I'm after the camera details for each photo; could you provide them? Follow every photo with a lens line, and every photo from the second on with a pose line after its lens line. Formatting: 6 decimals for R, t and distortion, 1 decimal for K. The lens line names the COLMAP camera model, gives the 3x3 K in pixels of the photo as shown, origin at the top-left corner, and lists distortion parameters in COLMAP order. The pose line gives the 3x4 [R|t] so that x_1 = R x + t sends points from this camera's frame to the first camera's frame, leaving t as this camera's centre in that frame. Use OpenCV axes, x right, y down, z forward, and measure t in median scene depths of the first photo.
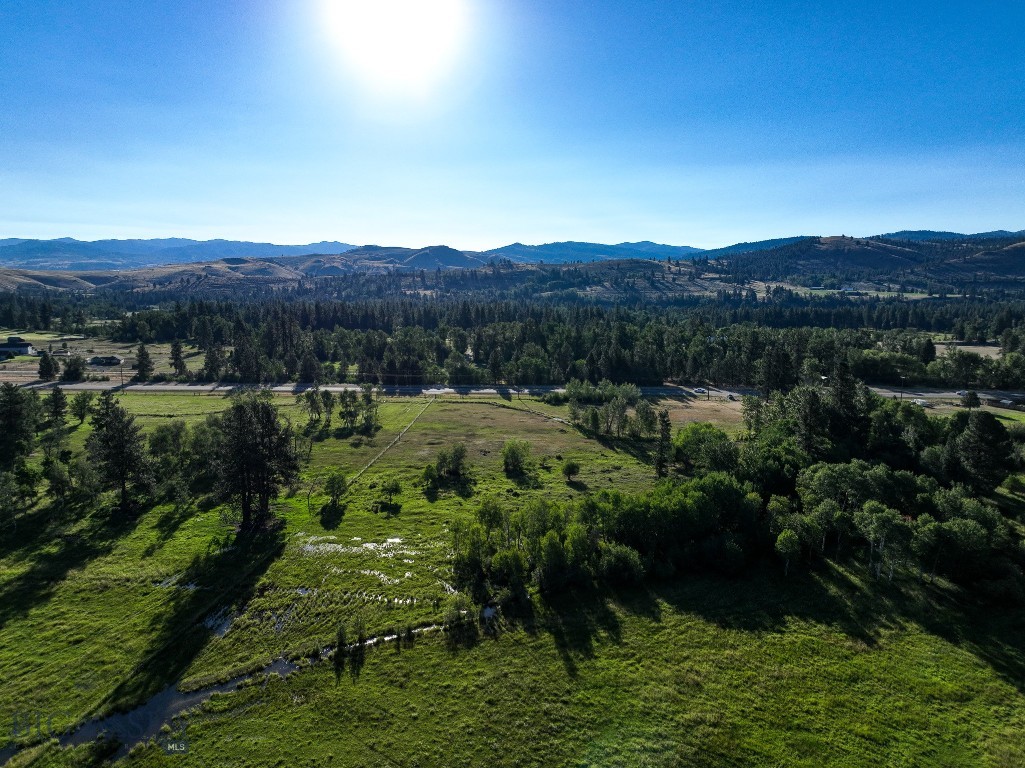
lens RADIAL K [[733.3, 0, 512.5], [0, 733.3, 384.0], [0, 0, 1]] dist [0.000176, 0.015863]
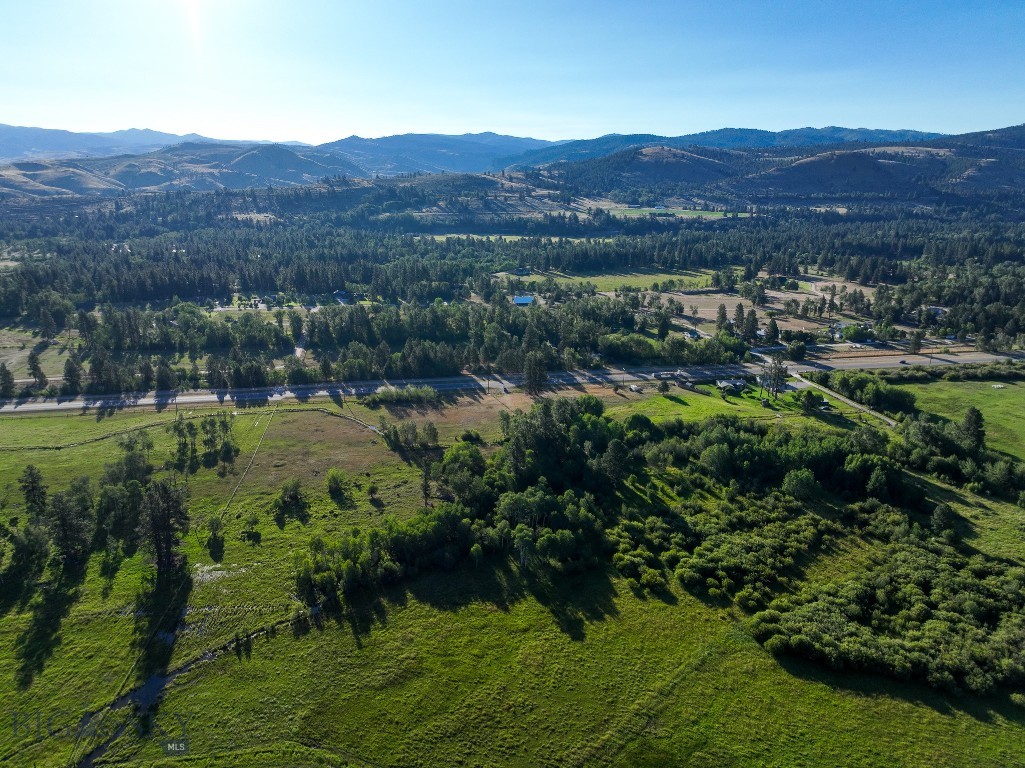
lens RADIAL K [[733.3, 0, 512.5], [0, 733.3, 384.0], [0, 0, 1]] dist [0.000176, 0.015863]
pose [[0.978632, -0.065354, 0.194955, 0.077102], [0.037368, 0.988884, 0.143920, -0.297662], [-0.202194, -0.133559, 0.970196, -0.497764]]
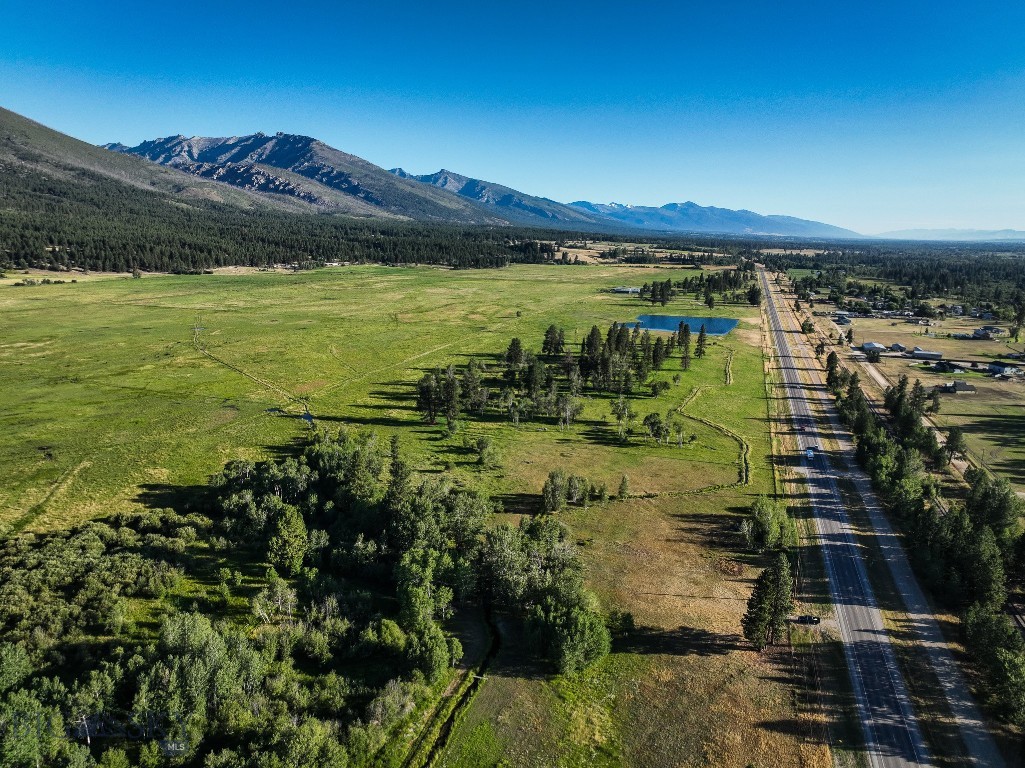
lens RADIAL K [[733.3, 0, 512.5], [0, 733.3, 384.0], [0, 0, 1]] dist [0.000176, 0.015863]
pose [[-0.306546, 0.176501, -0.935349, 1.414822], [-0.152786, 0.960792, 0.231375, -0.418947], [0.939514, 0.213836, -0.267560, 1.441634]]
